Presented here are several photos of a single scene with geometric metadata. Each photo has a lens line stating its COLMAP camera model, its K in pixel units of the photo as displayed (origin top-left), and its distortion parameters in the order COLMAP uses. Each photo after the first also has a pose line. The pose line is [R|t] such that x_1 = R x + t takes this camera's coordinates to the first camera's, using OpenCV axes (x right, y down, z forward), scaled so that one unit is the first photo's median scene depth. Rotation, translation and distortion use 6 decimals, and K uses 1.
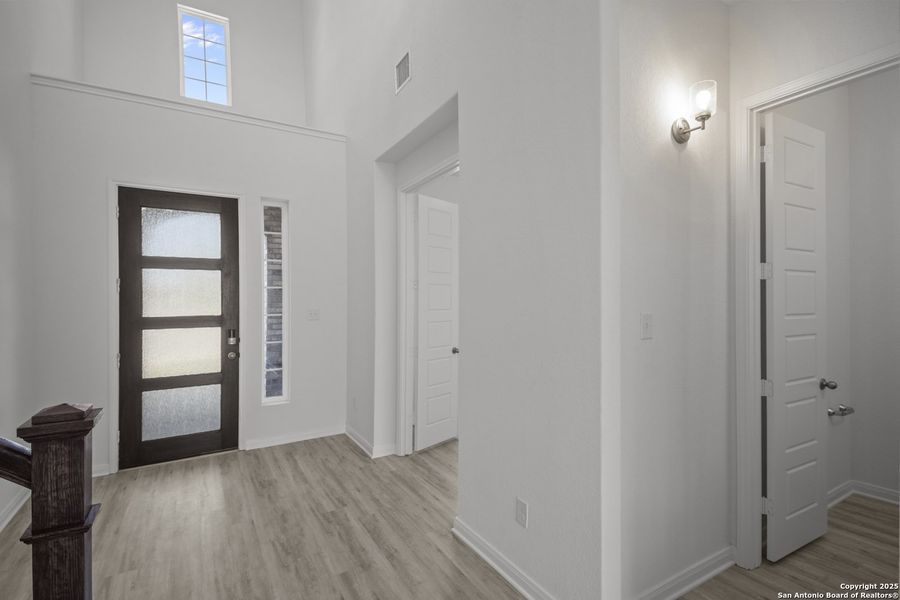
lens RADIAL K [[430.8, 0, 452.8], [0, 430.8, 300.3], [0, 0, 1]] dist [0.035704, -0.003425]
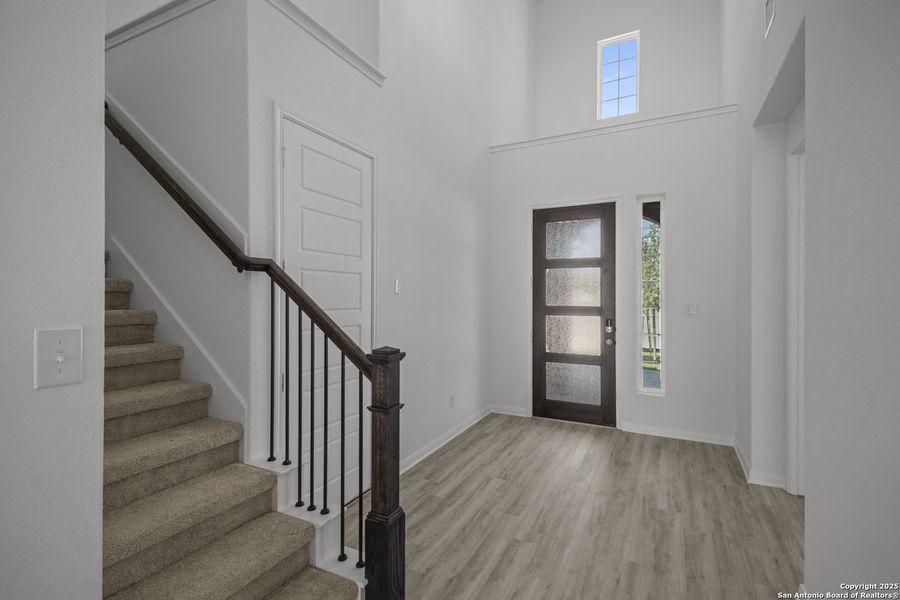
lens RADIAL K [[430.8, 0, 452.6], [0, 430.8, 297.1], [0, 0, 1]] dist [0.035704, -0.003425]
pose [[0.541017, 0.015081, -0.840876, 0.234411], [-0.007268, 0.999886, 0.013256, -0.002120], [0.840980, -0.001060, 0.541065, 0.060808]]
